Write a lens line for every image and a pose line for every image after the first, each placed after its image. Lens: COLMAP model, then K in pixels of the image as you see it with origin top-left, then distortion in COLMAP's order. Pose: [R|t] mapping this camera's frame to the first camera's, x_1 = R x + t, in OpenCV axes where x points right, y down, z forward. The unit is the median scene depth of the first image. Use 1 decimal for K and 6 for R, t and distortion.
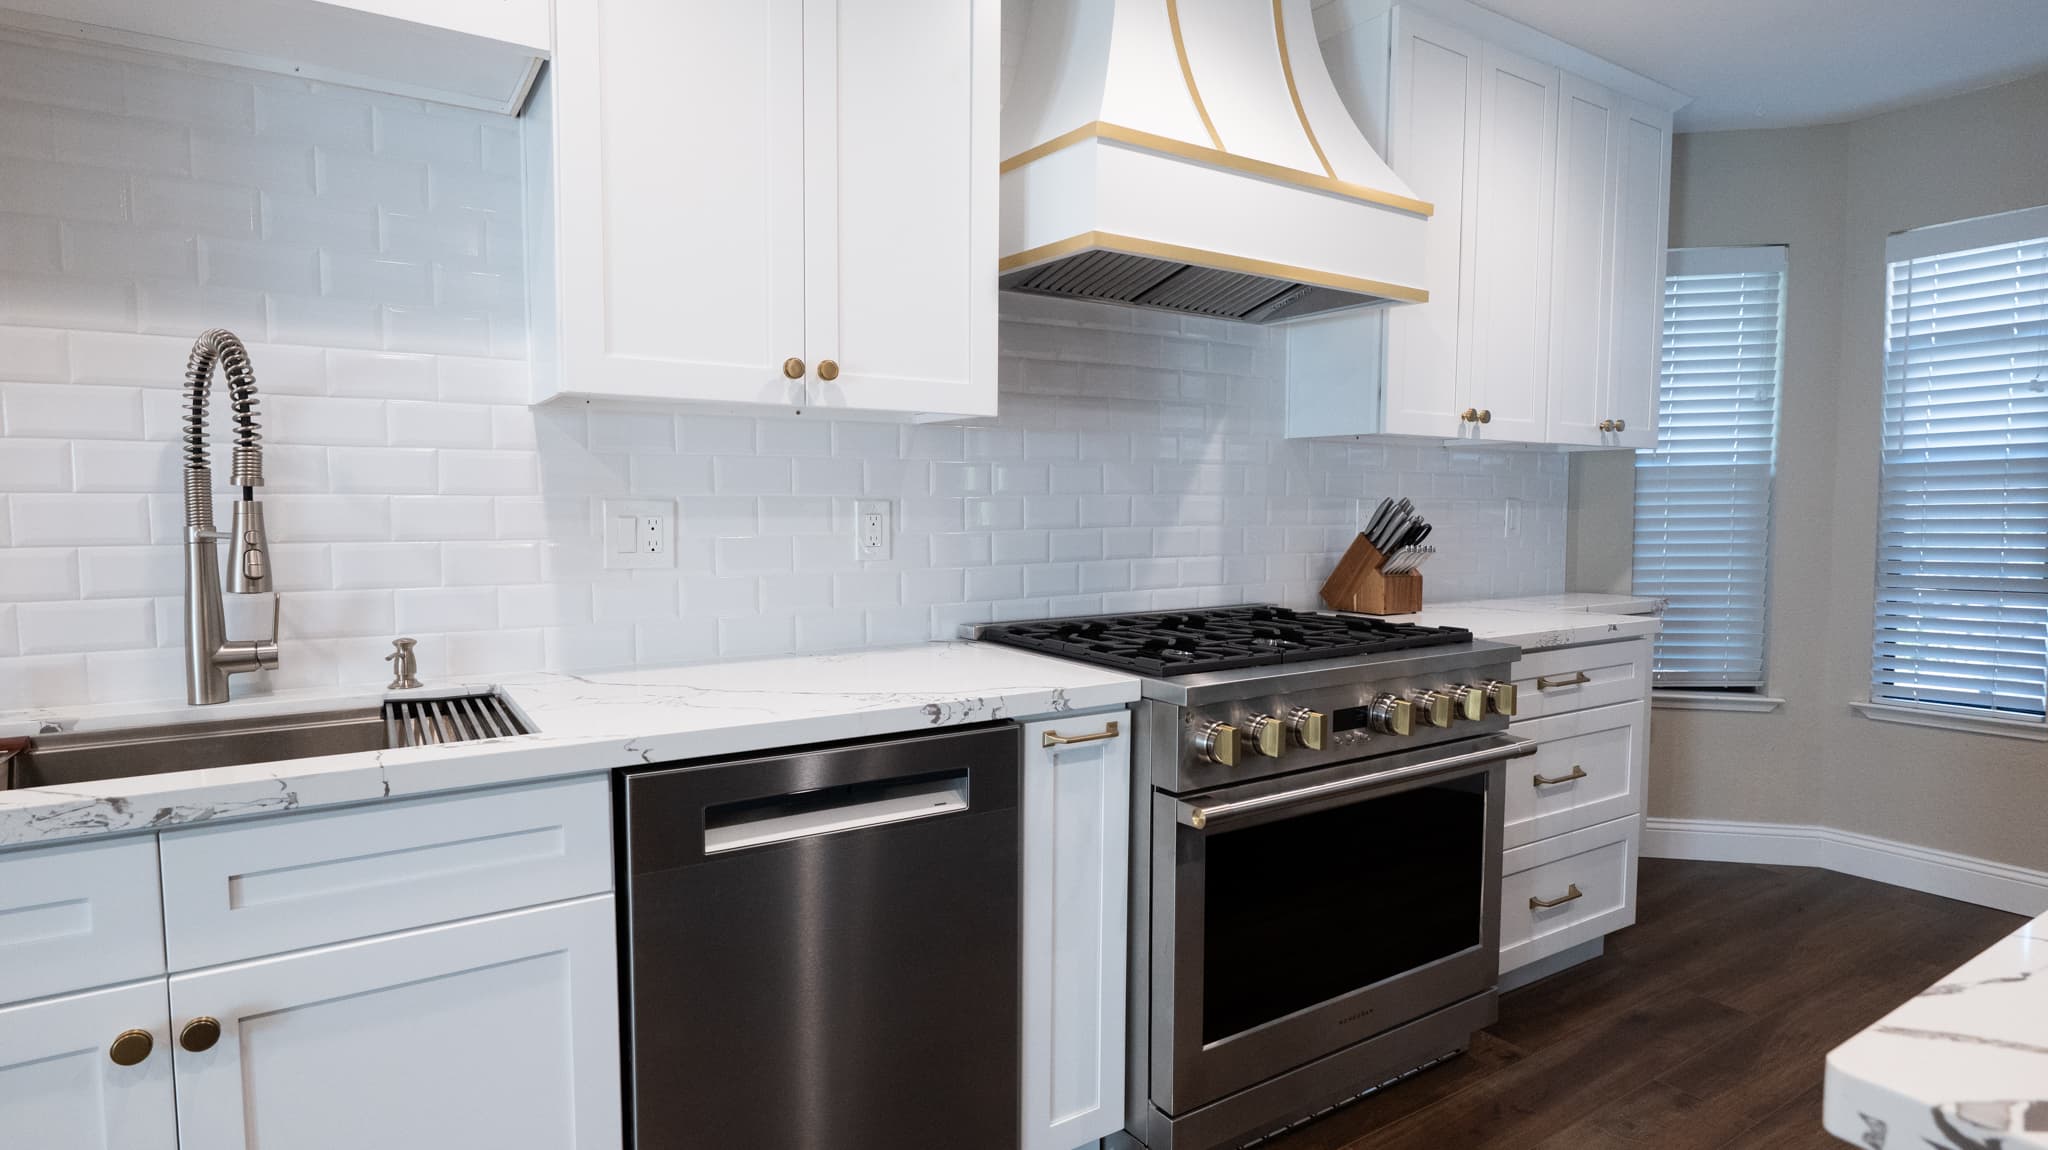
lens RADIAL K [[1071.6, 0, 1029.2], [0, 1071.6, 574.7], [0, 0, 1]] dist [-0.004216, 0.002366]
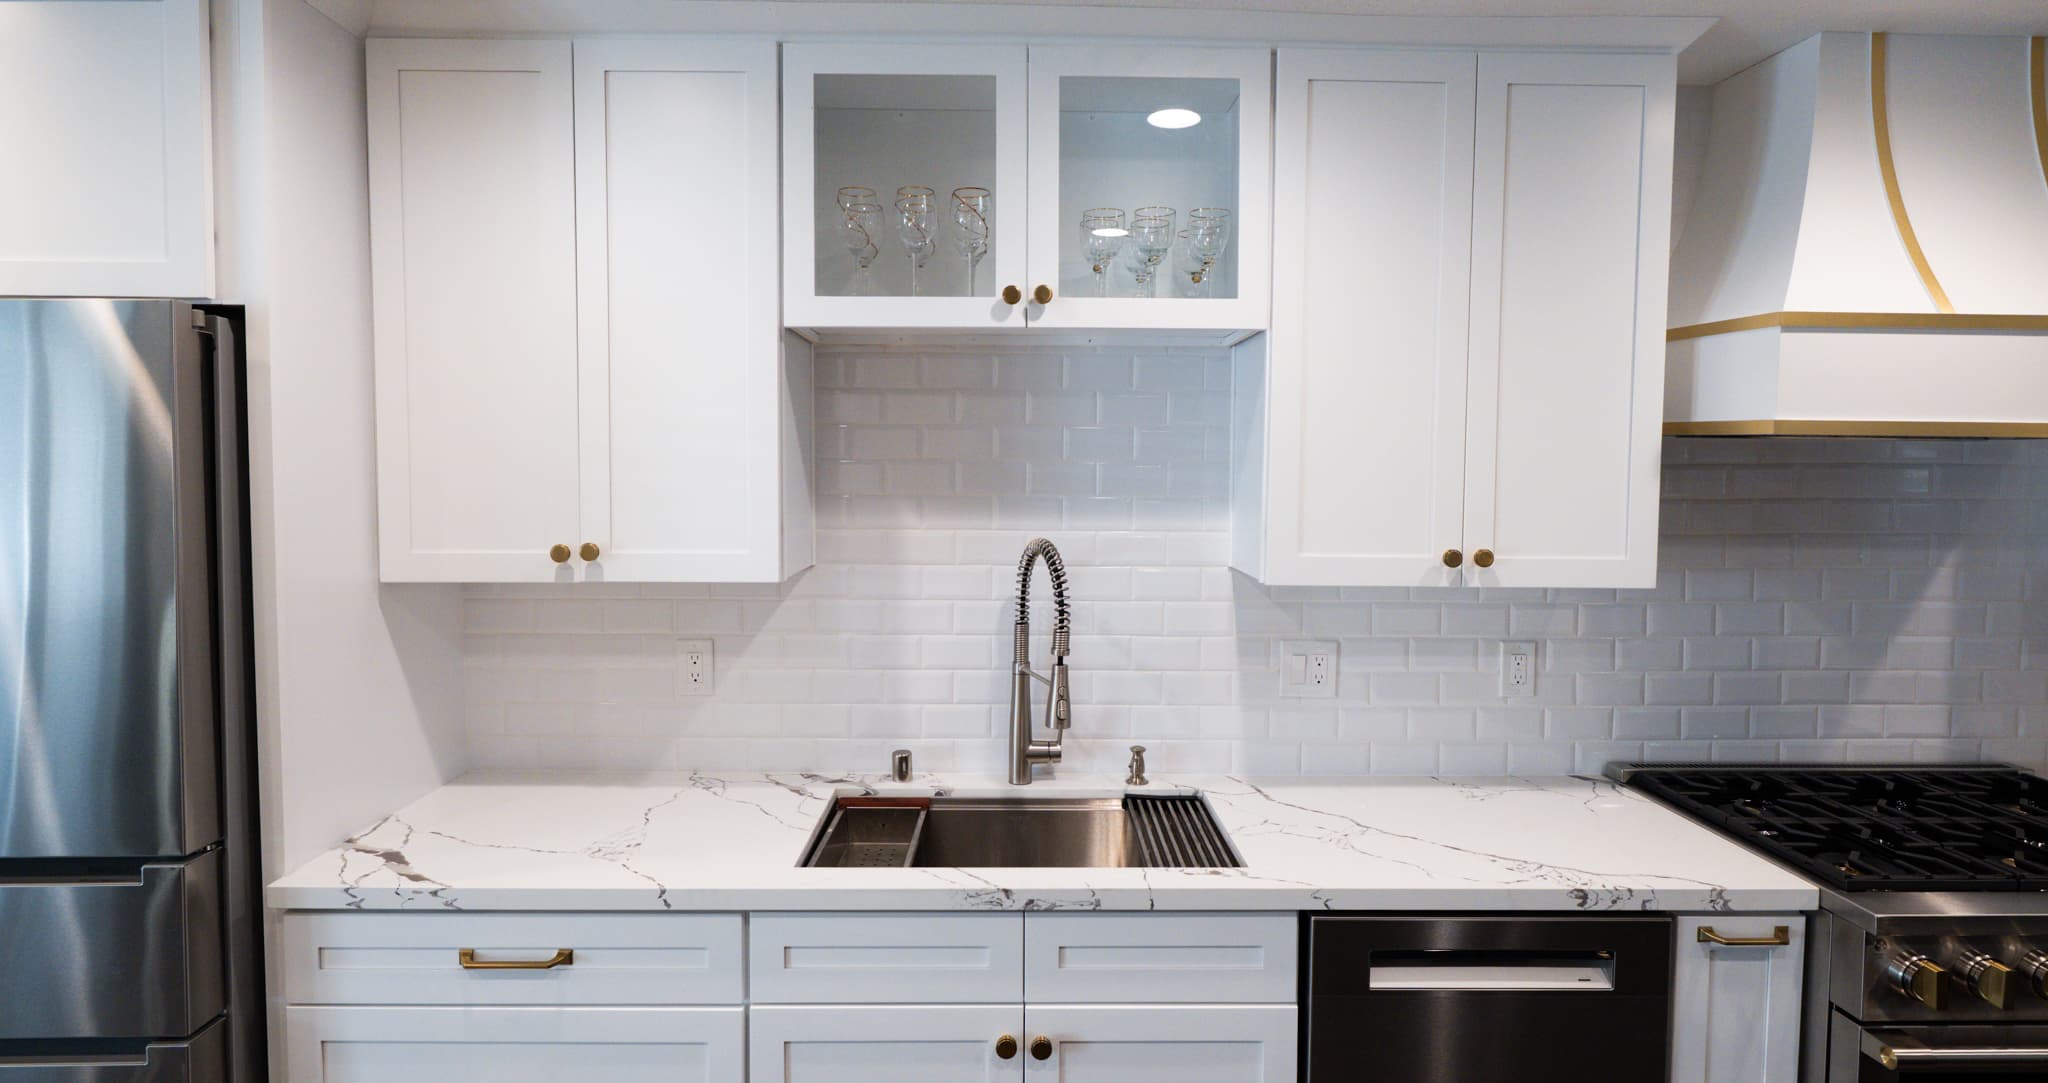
lens RADIAL K [[1069.7, 0, 1019.6], [0, 1069.7, 509.3], [0, 0, 1]] dist [-0.002481, 0.000004]
pose [[0.846093, 0.025034, -0.532448, -0.002053], [-0.041531, 0.998956, -0.019028, -0.177823], [0.531415, 0.038212, 0.846249, -0.195689]]
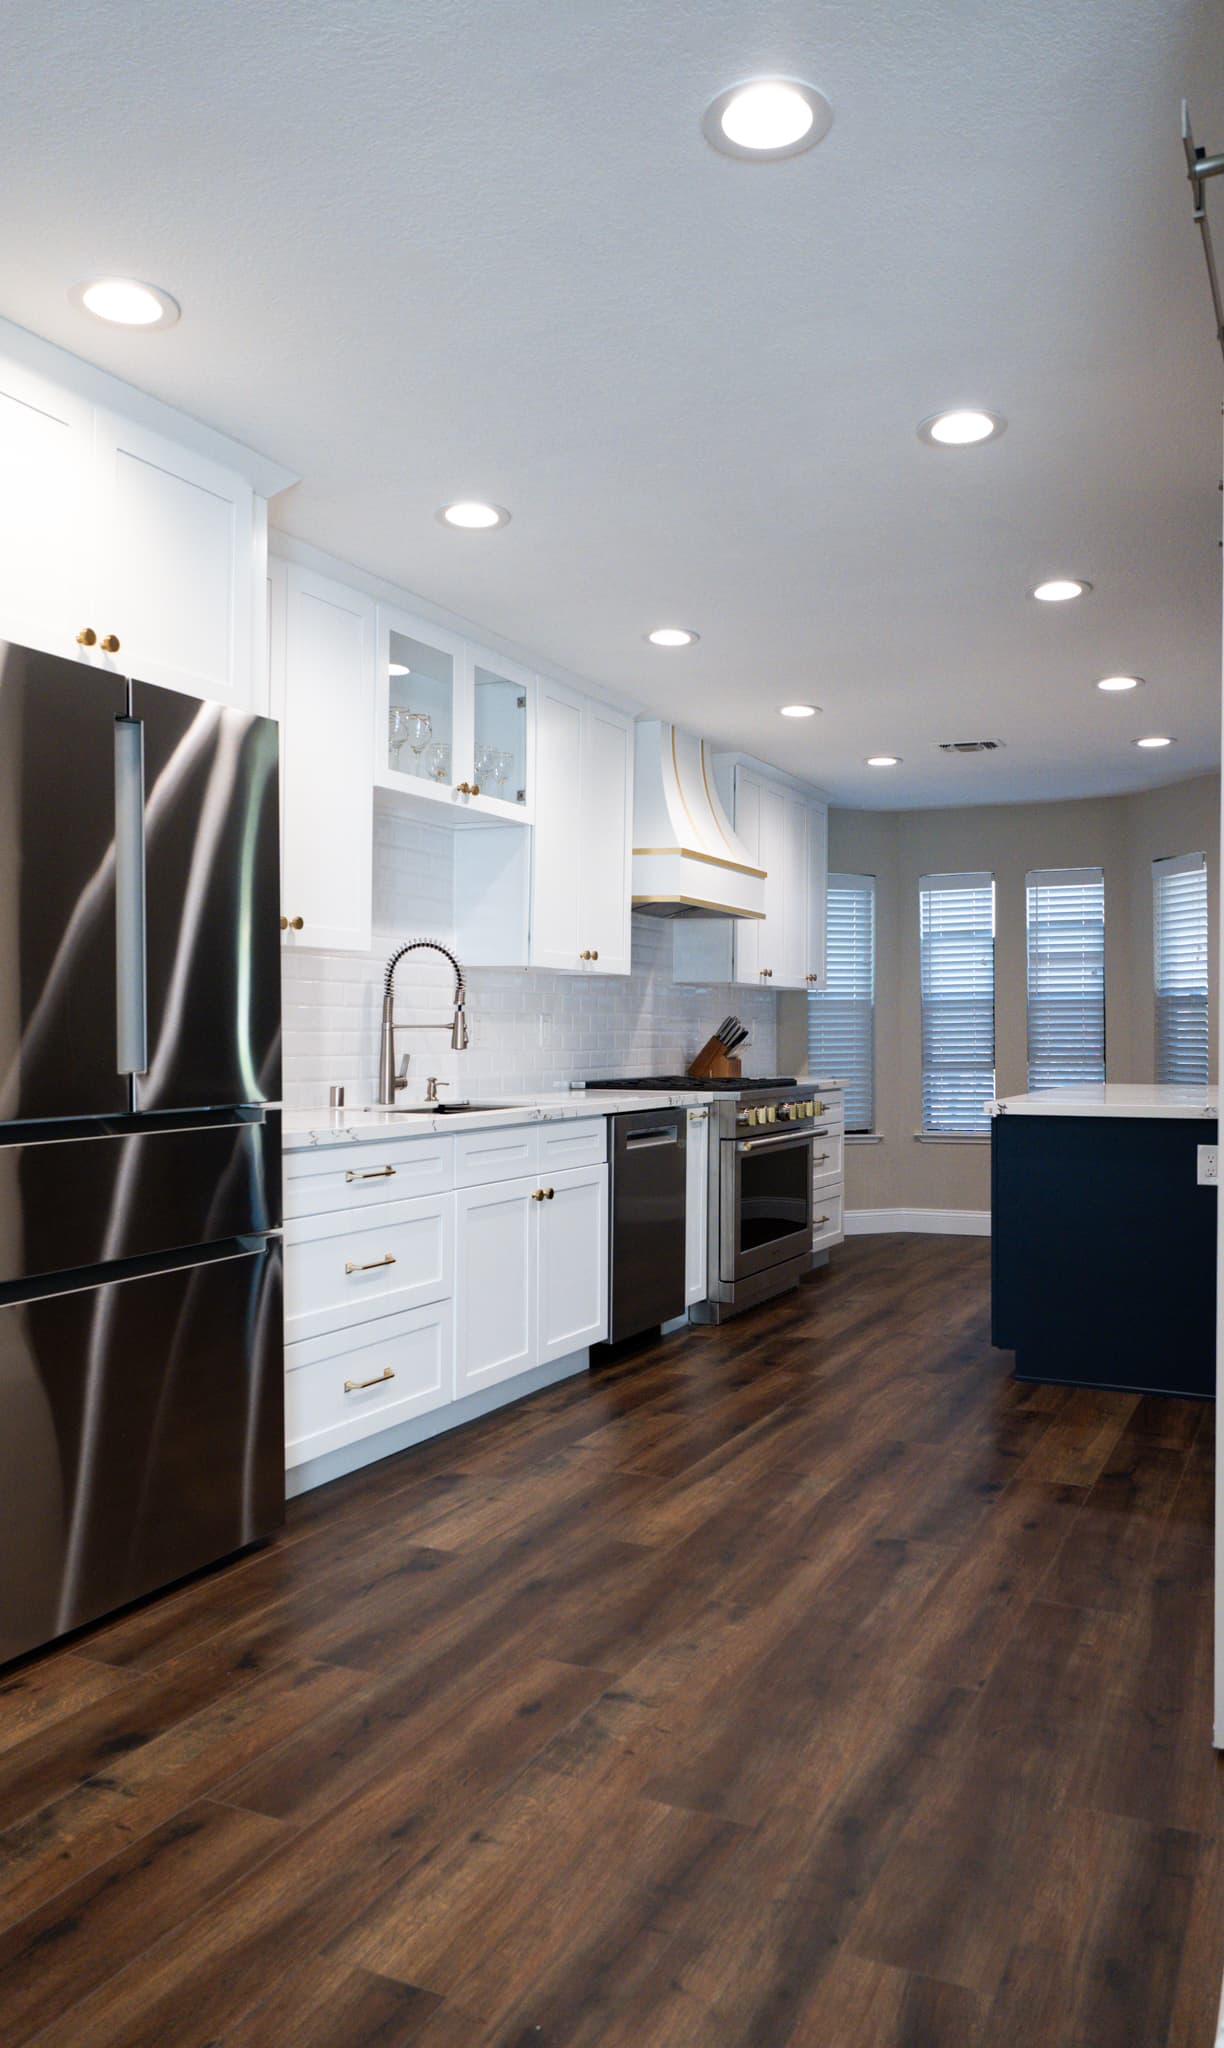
lens RADIAL K [[1391.6, 0, 596.8], [0, 1391.6, 1035.7], [0, 0, 1]] dist [-0.046450, 0.003604]
pose [[0.876571, 0.001215, 0.481271, -1.400983], [0.029379, 0.997997, -0.056028, 0.122225], [-0.480375, 0.063252, 0.874779, -1.351897]]
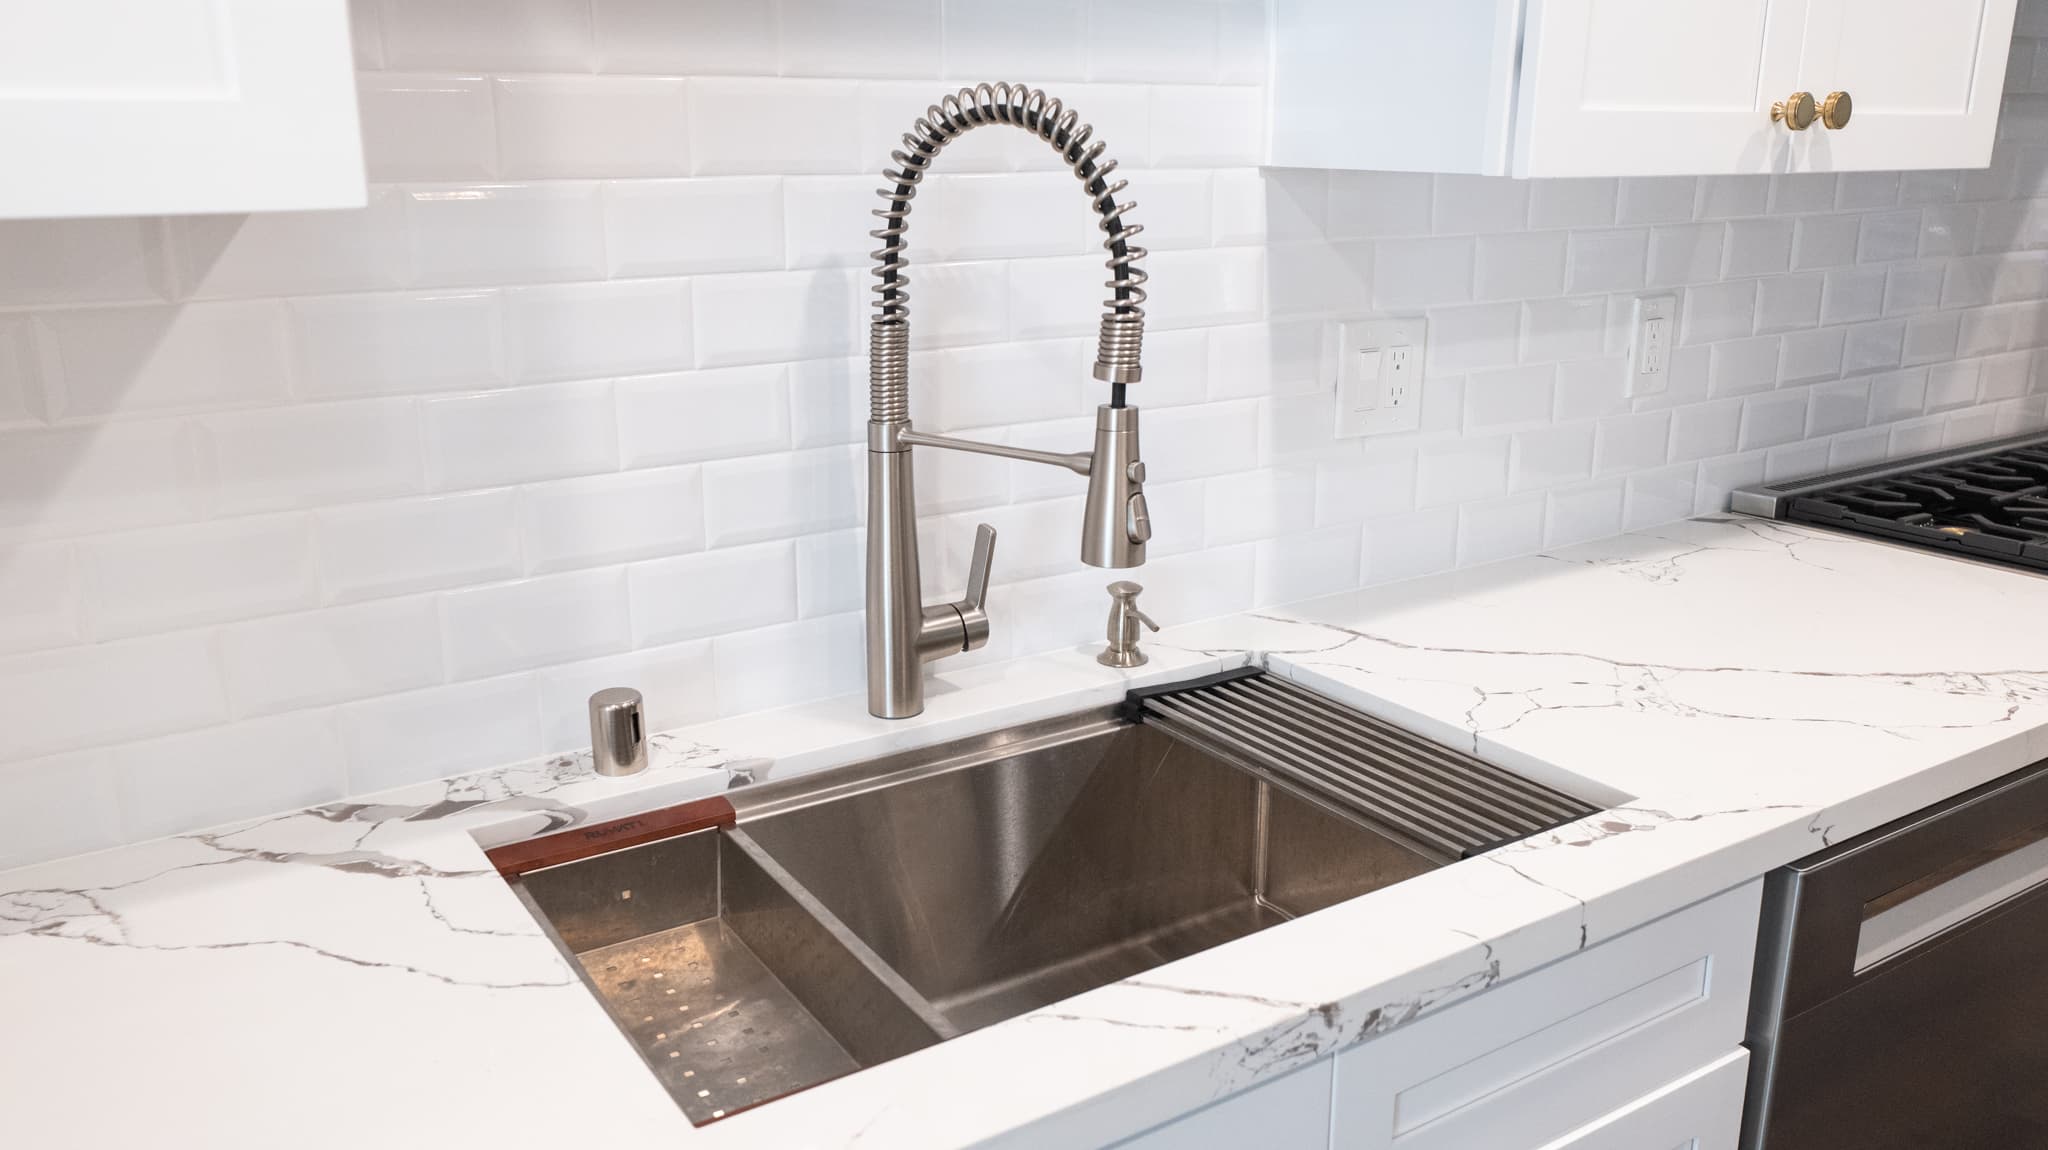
lens RADIAL K [[1623.9, 0, 1019.9], [0, 1623.9, 567.0], [0, 0, 1]] dist [0.001152, 0.006133]
pose [[0.999973, -0.006929, 0.002463, -0.556811], [0.006323, 0.981157, 0.193109, -0.108073], [-0.003754, -0.193088, 0.981174, 0.095172]]
